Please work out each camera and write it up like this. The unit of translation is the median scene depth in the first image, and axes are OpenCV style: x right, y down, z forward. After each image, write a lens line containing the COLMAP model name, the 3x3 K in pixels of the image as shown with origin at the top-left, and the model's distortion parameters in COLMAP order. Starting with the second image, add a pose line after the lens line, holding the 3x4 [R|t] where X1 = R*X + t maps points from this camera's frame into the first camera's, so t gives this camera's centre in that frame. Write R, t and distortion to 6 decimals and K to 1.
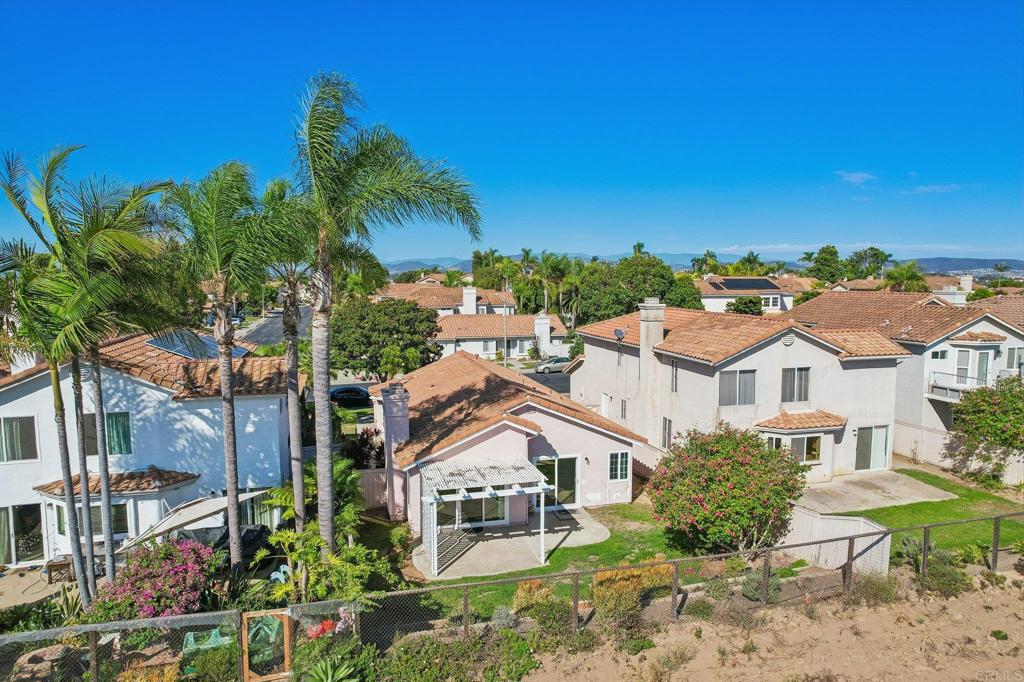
lens RADIAL K [[655.9, 0, 514.2], [0, 655.9, 343.8], [0, 0, 1]] dist [-0.072377, 0.064147]
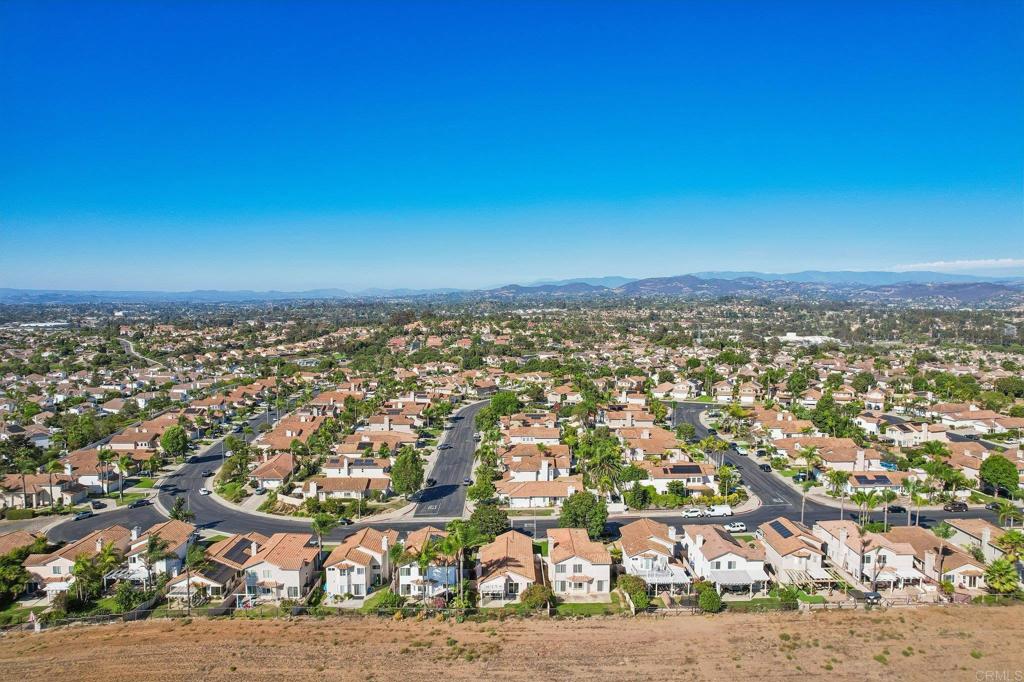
lens RADIAL K [[655.9, 0, 514.2], [0, 655.9, 343.8], [0, 0, 1]] dist [-0.072377, 0.064147]
pose [[0.968181, 0.019184, -0.249513, 1.107516], [-0.025727, 0.999405, -0.022990, -1.306212], [0.248924, 0.028677, 0.968098, -3.224346]]
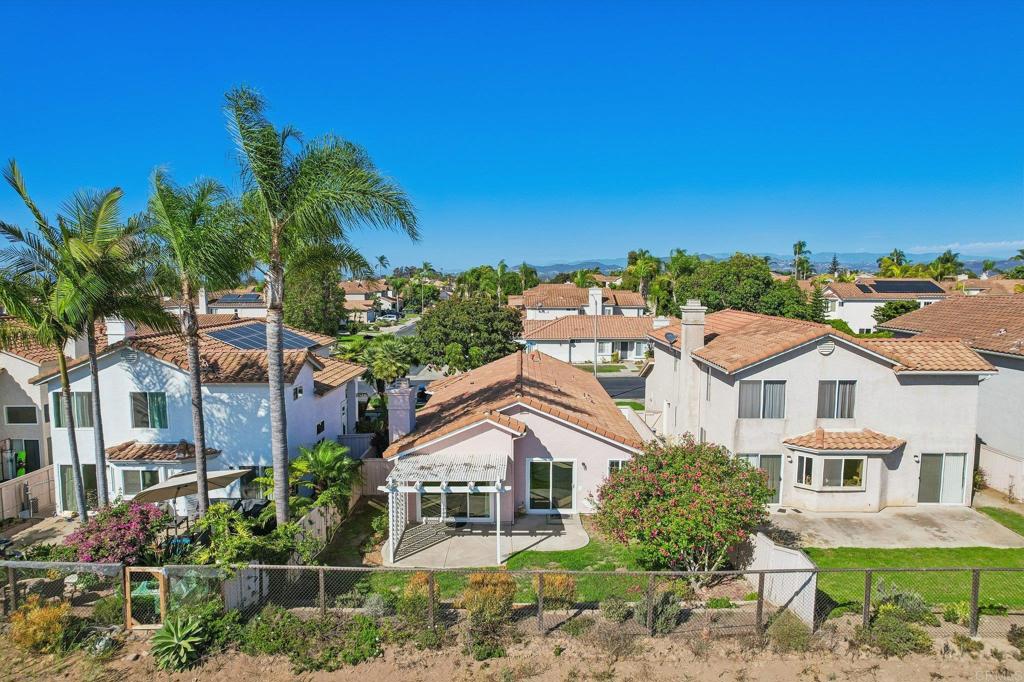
lens RADIAL K [[655.9, 0, 514.2], [0, 655.9, 343.8], [0, 0, 1]] dist [-0.072377, 0.064147]
pose [[0.963568, 0.028442, -0.265945, 0.262369], [-0.028708, 0.999584, 0.002891, -0.003107], [0.265917, 0.004849, 0.963984, 0.033103]]
